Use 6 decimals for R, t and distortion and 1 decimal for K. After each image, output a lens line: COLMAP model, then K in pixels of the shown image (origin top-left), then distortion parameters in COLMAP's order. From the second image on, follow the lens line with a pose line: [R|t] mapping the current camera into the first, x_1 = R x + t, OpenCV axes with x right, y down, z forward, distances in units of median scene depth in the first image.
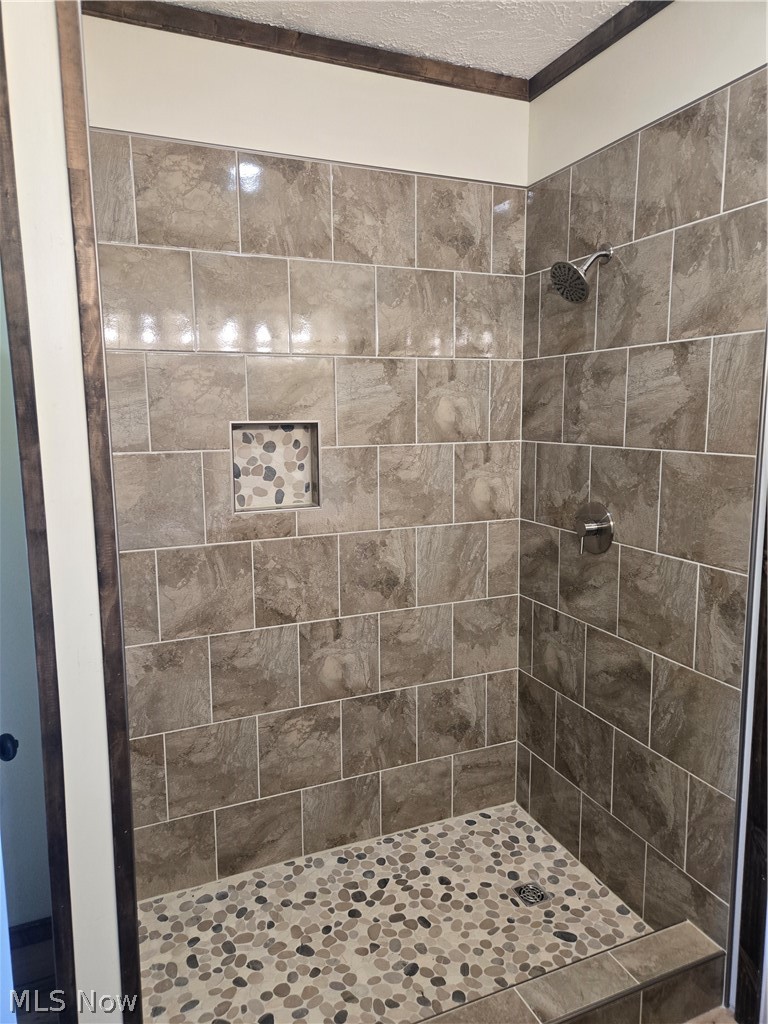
lens RADIAL K [[684.9, 0, 376.9], [0, 684.9, 503.2], [0, 0, 1]] dist [0.059888, -0.038045]
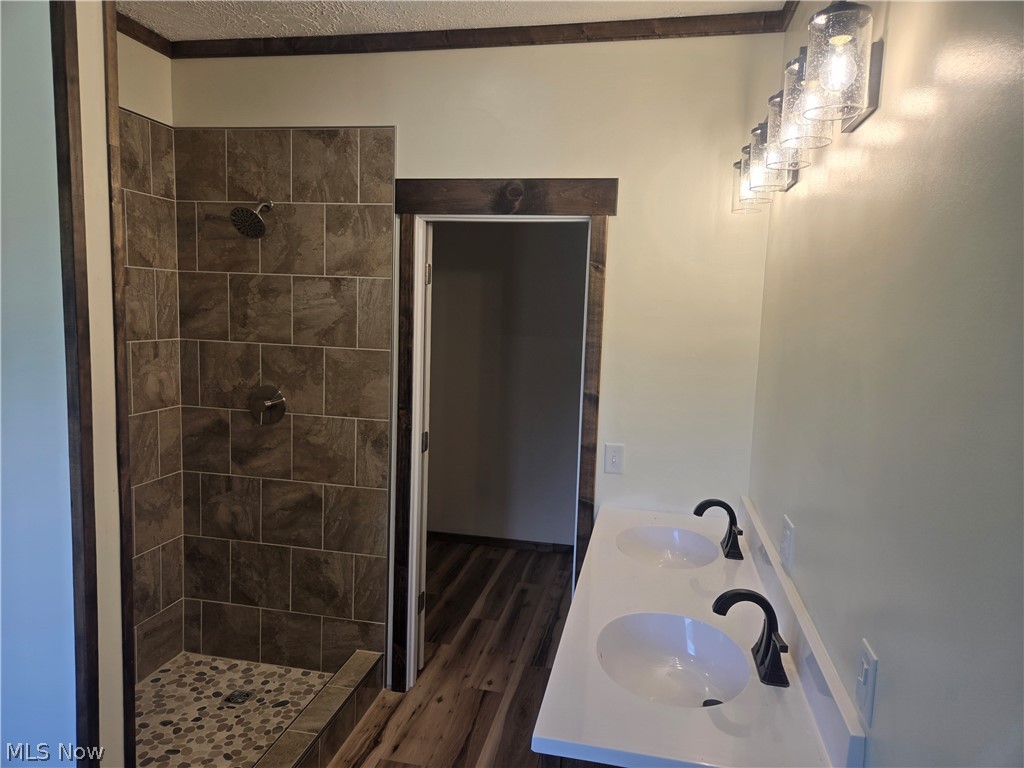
lens RADIAL K [[684.9, 0, 511.5], [0, 684.9, 384.6], [0, 0, 1]] dist [0.059888, -0.038045]
pose [[0.564174, -0.059824, 0.823486, -0.526015], [0.070744, 0.997206, 0.023978, -0.001779], [-0.822620, 0.044729, 0.566830, -0.157641]]
